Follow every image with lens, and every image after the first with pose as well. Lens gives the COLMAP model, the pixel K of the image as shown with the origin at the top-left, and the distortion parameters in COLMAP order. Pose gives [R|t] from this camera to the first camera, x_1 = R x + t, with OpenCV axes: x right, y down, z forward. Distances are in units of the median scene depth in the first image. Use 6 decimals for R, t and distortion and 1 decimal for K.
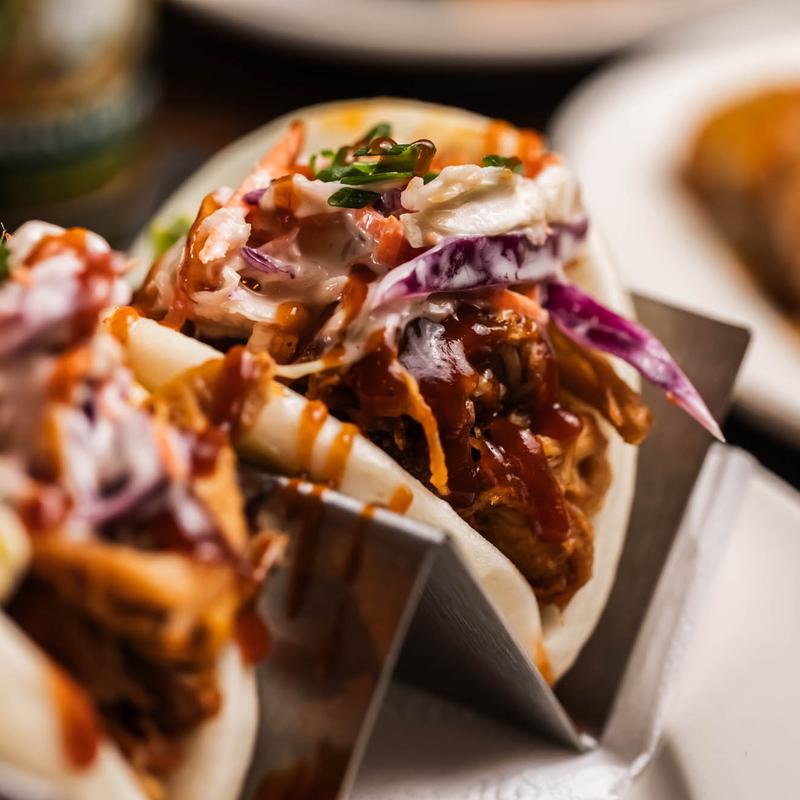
lens RADIAL K [[4426.4, 0, 400.6], [0, 4426.4, 402.5], [0, 0, 1]] dist [0.290633, 0.000000]
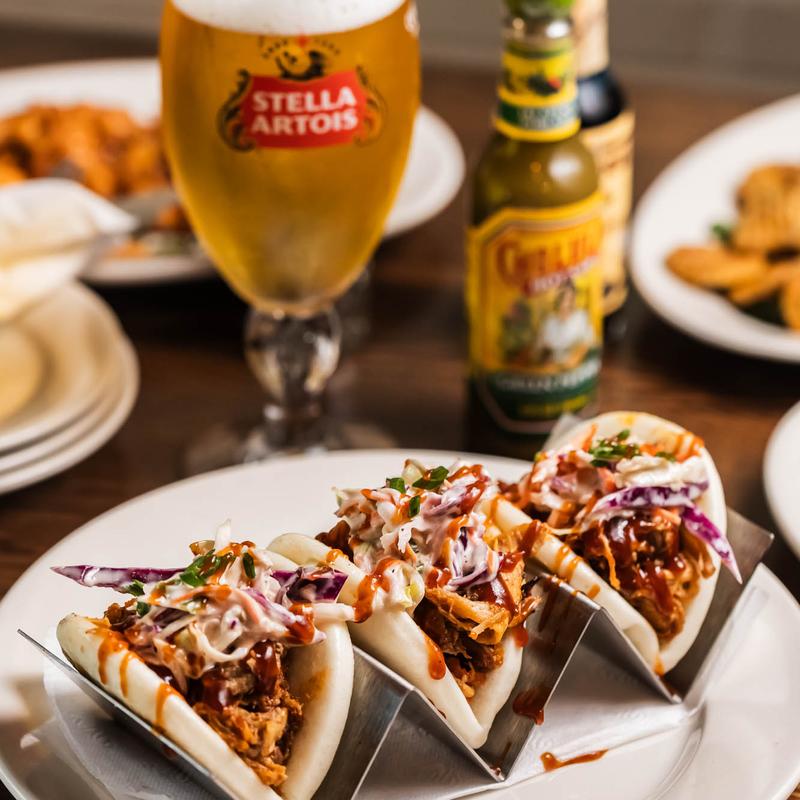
lens RADIAL K [[4426.4, 0, 400.3], [0, 4426.4, 399.2], [0, 0, 1]] dist [0.290633, 0.000000]
pose [[0.966651, 0.132259, -0.219304, 0.413428], [-0.127824, 0.991202, 0.034353, -0.150891], [0.221918, -0.005175, 0.975052, -1.398743]]
